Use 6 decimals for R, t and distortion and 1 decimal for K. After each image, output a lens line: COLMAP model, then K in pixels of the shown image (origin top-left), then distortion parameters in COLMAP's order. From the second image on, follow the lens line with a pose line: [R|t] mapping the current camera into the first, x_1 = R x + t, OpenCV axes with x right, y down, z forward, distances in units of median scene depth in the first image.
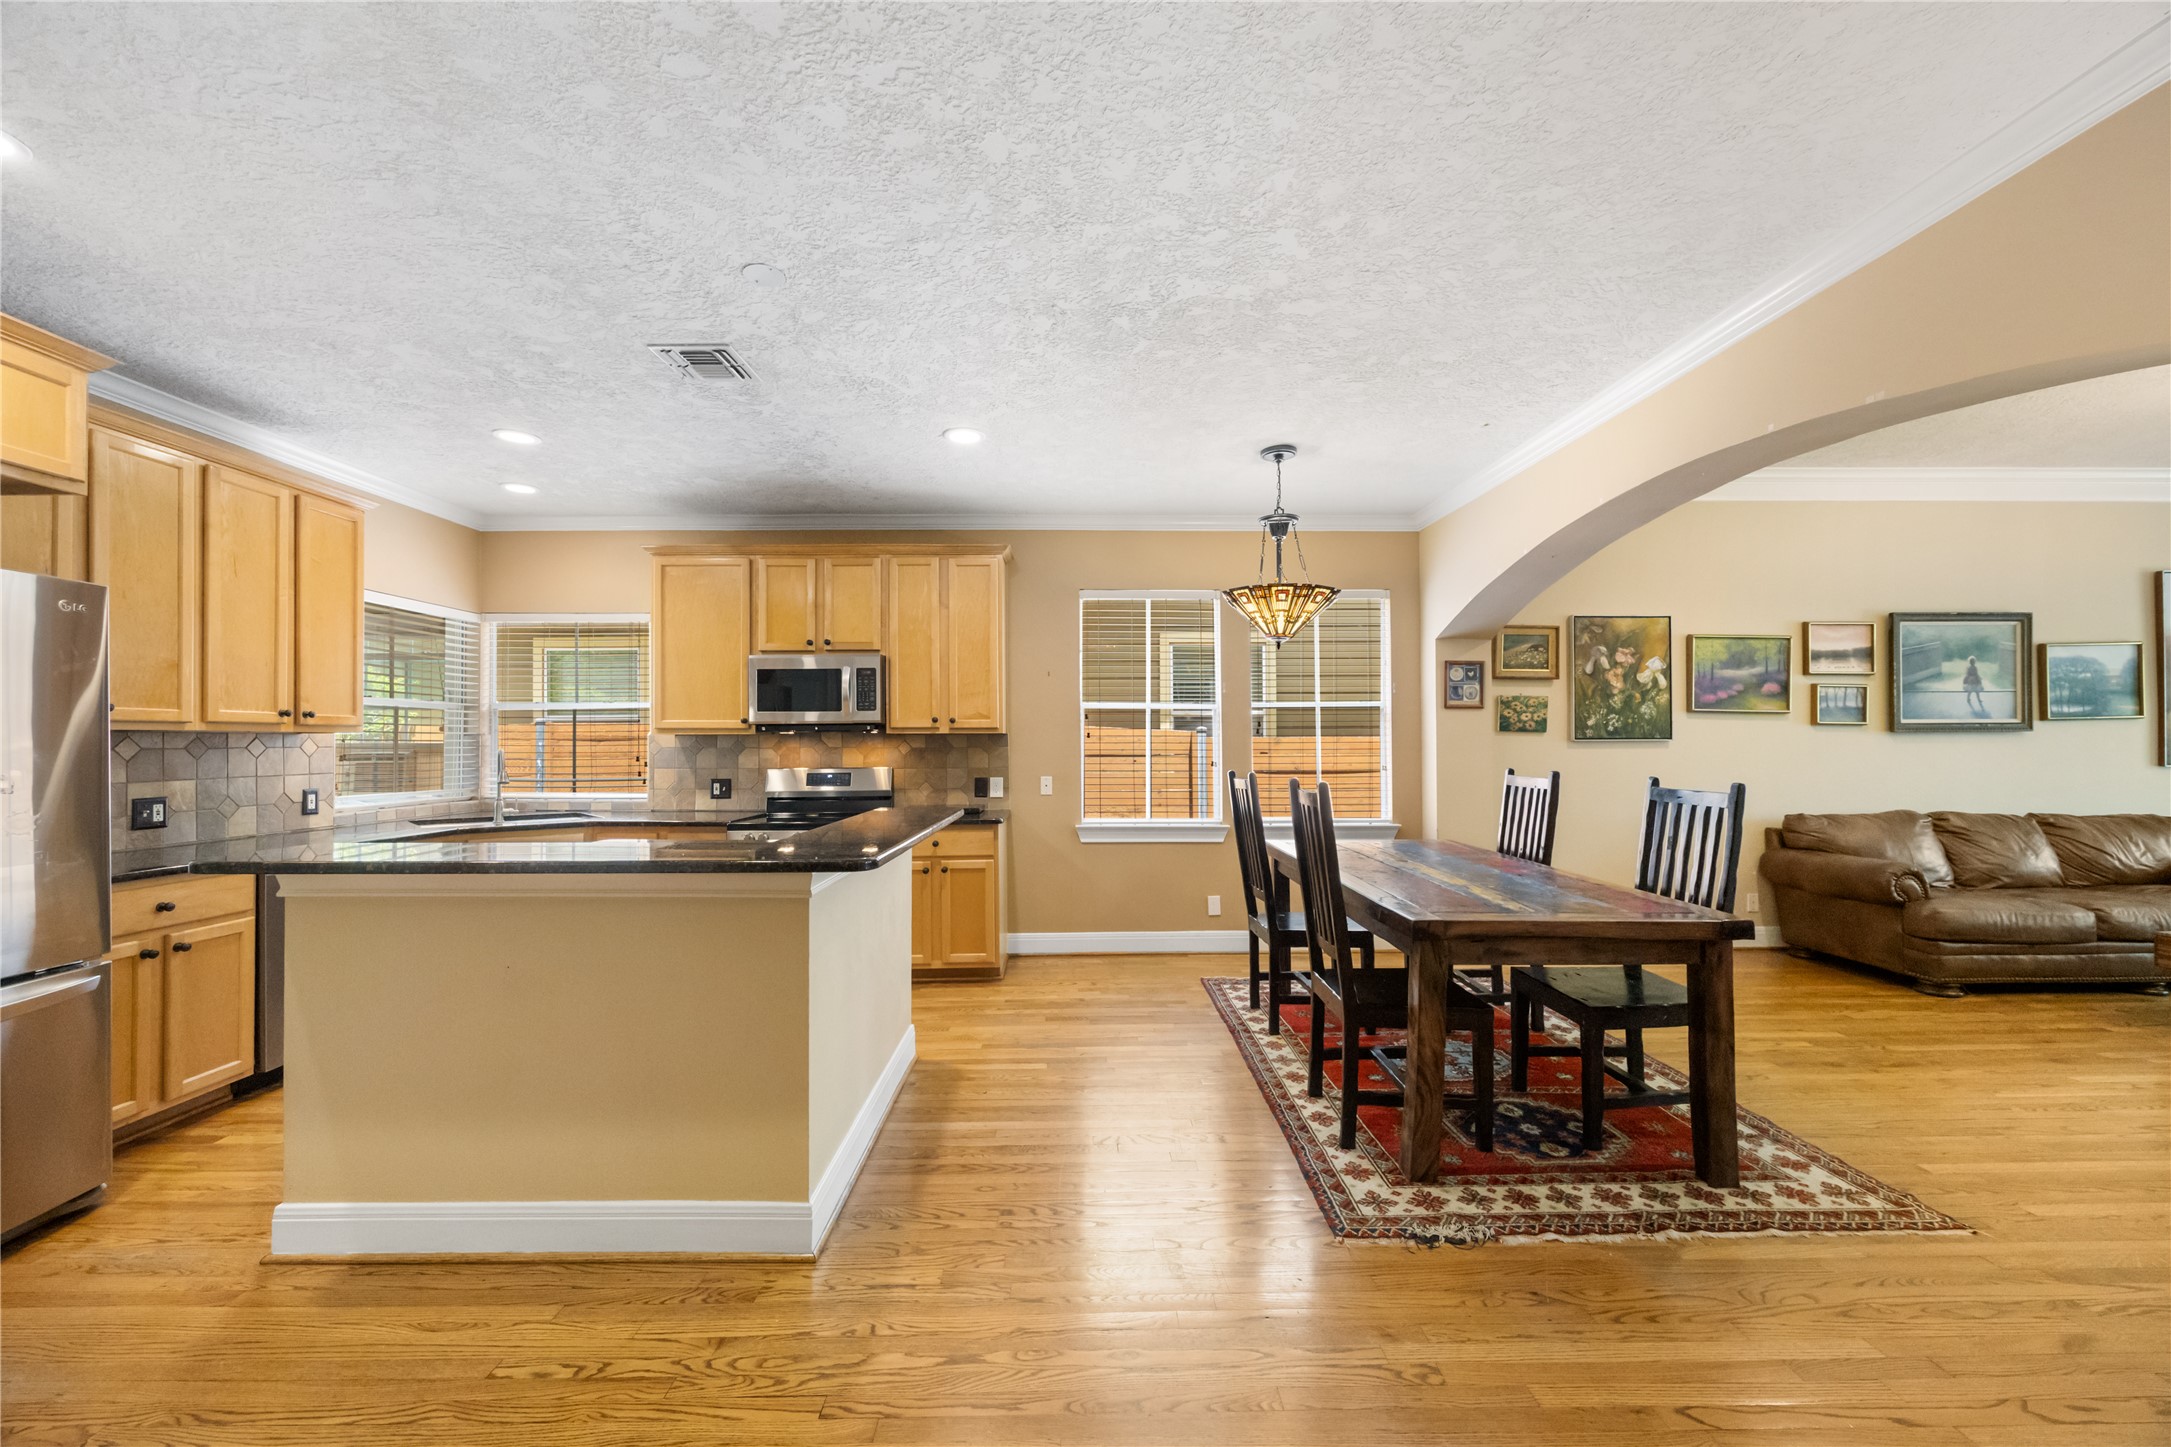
lens RADIAL K [[825.9, 0, 1081.1], [0, 825.9, 730.7], [0, 0, 1]] dist [-0.002363, -0.000389]
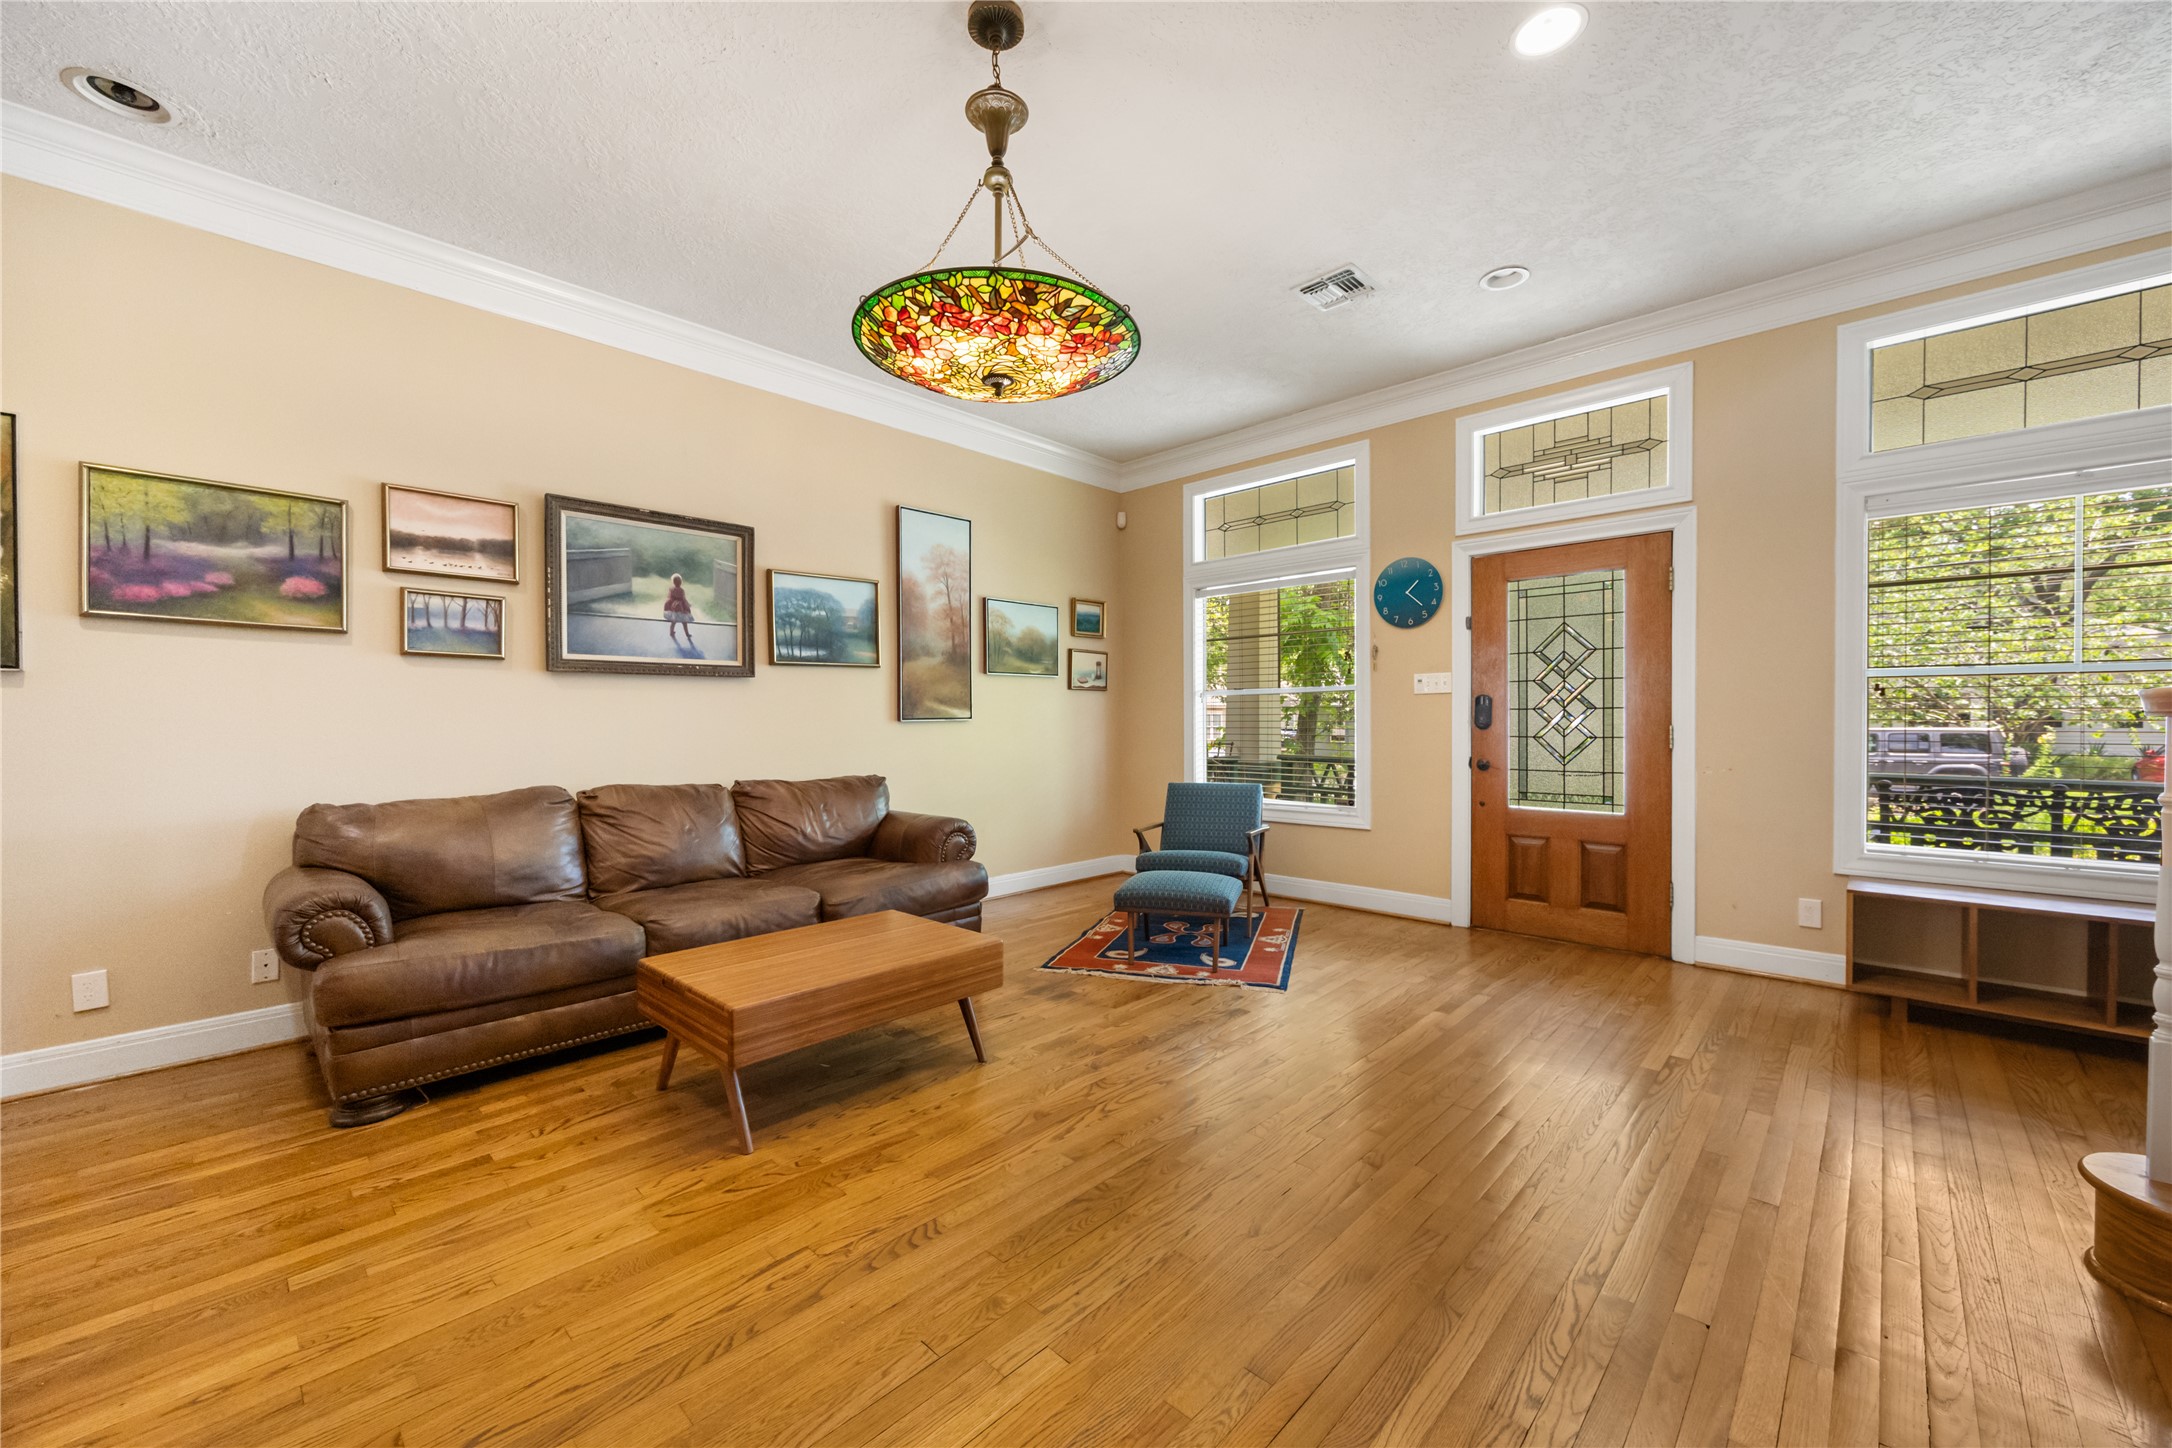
lens RADIAL K [[855.2, 0, 1079.2], [0, 855.2, 742.3], [0, 0, 1]] dist [0.000300, 0.000049]
pose [[0.700047, -0.021057, 0.713786, 0.807591], [-0.004286, 0.999423, 0.033688, 0.034998], [-0.714084, -0.026643, 0.699553, 0.201265]]
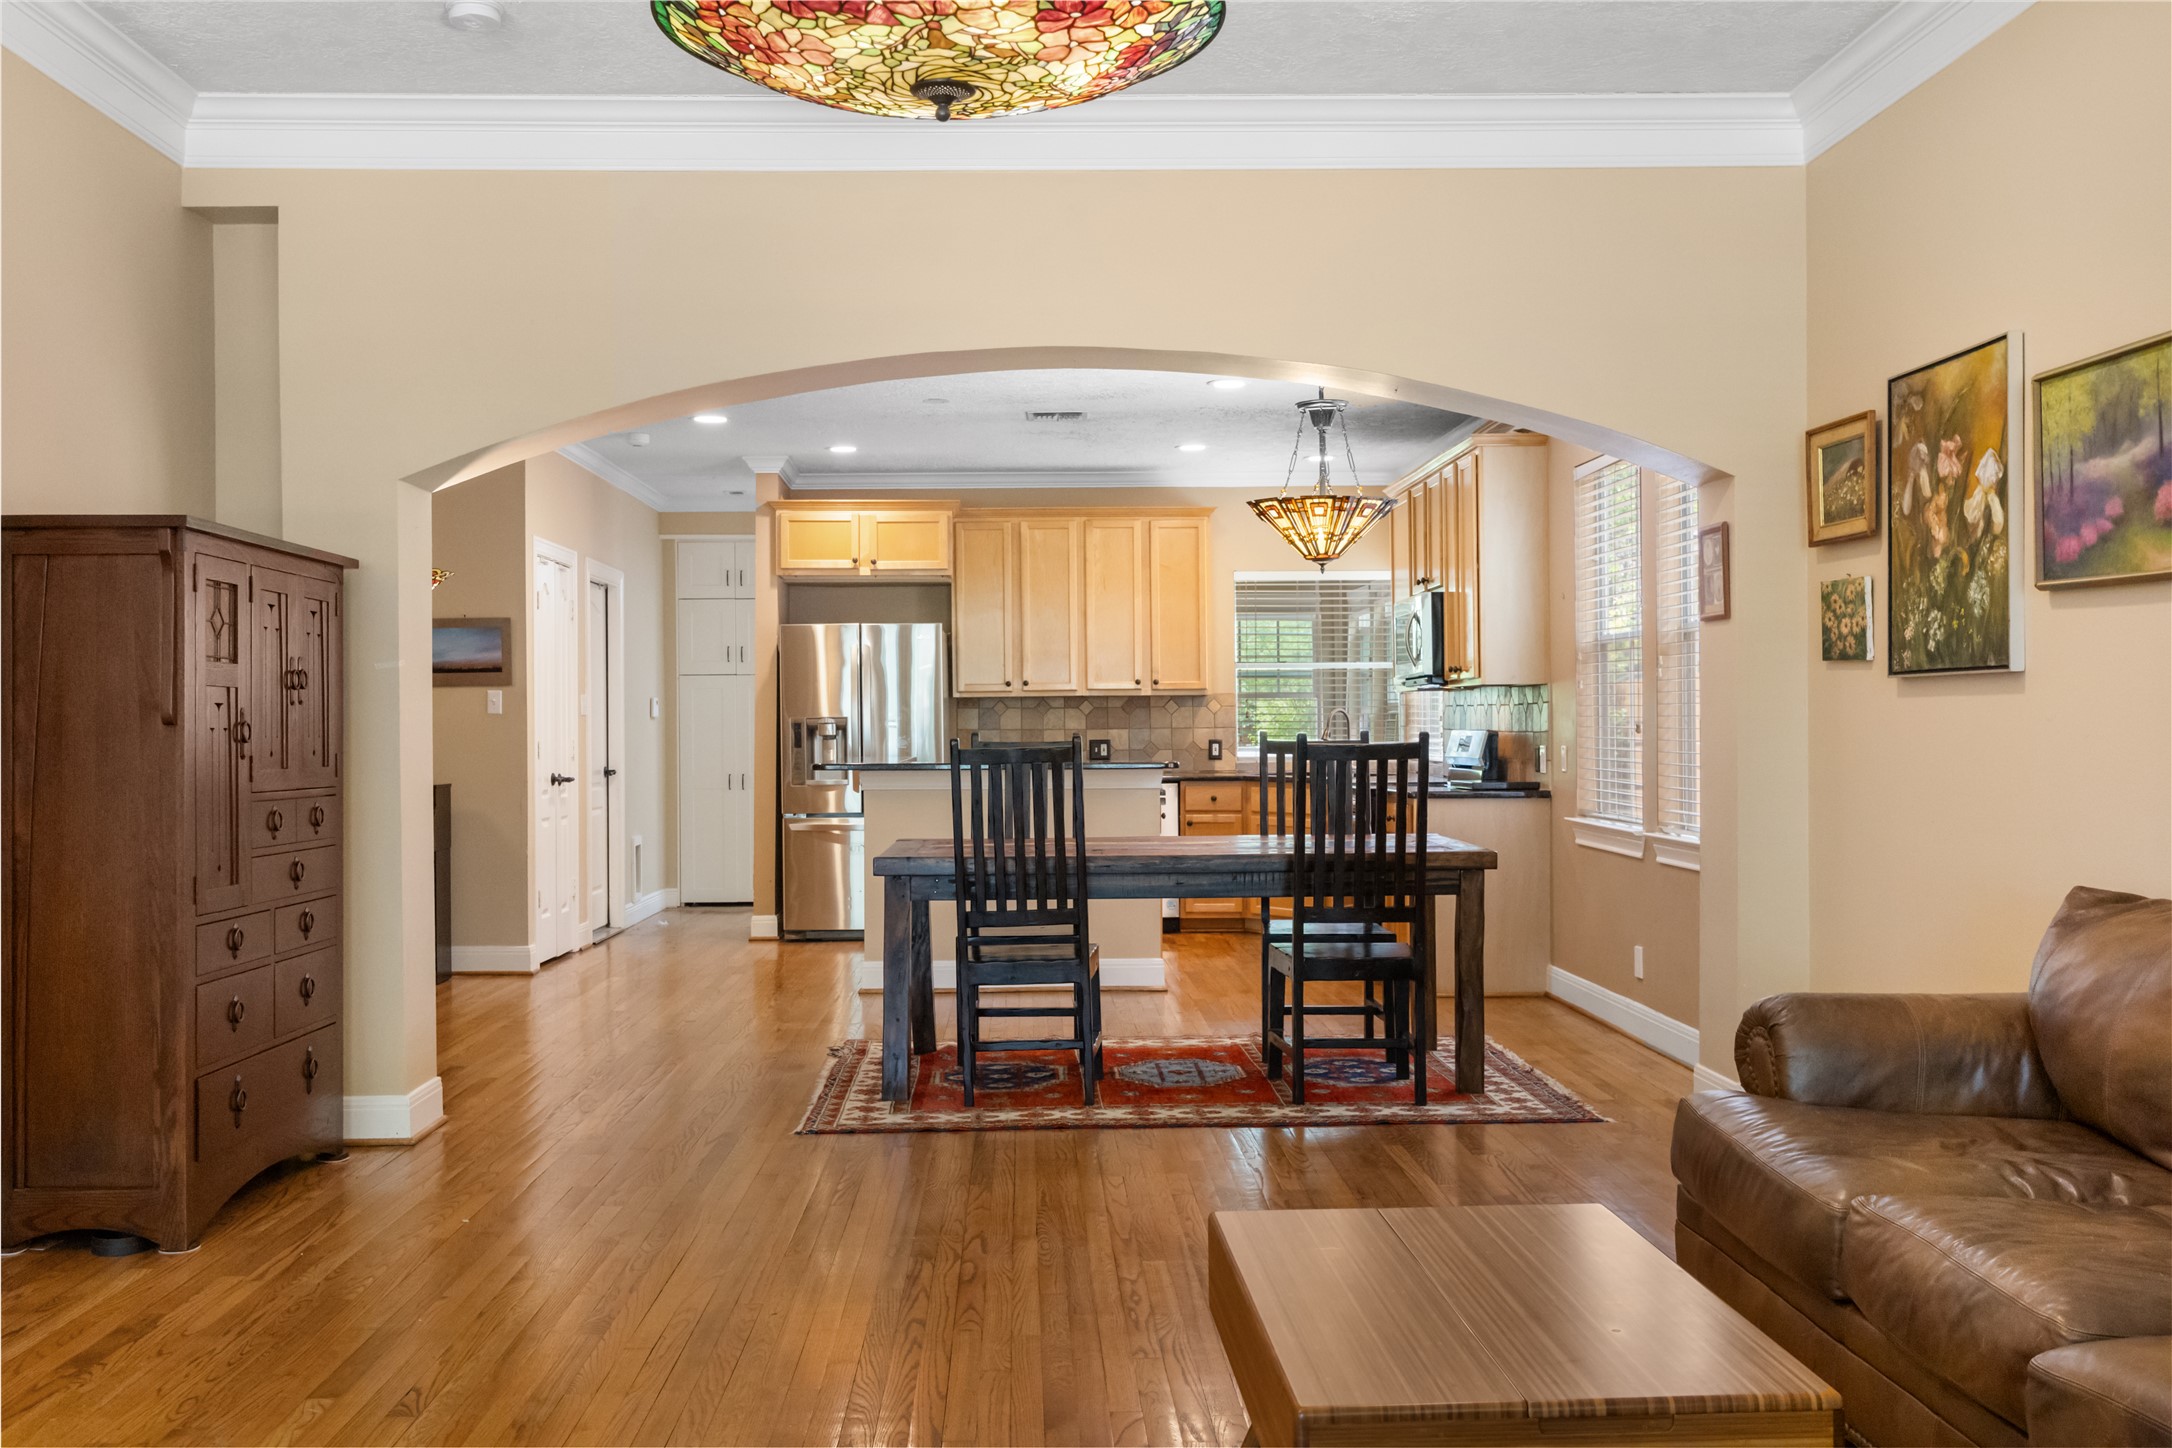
lens RADIAL K [[2015.8, 0, 1086.0], [0, 2015.8, 724.0], [0, 0, 1]] dist [-0.000939, -0.001532]
pose [[0.013139, 0.003316, -0.999908, 1.650196], [0.021140, 0.999770, 0.003593, 0.024176], [0.999690, -0.021185, 0.013066, 0.583278]]
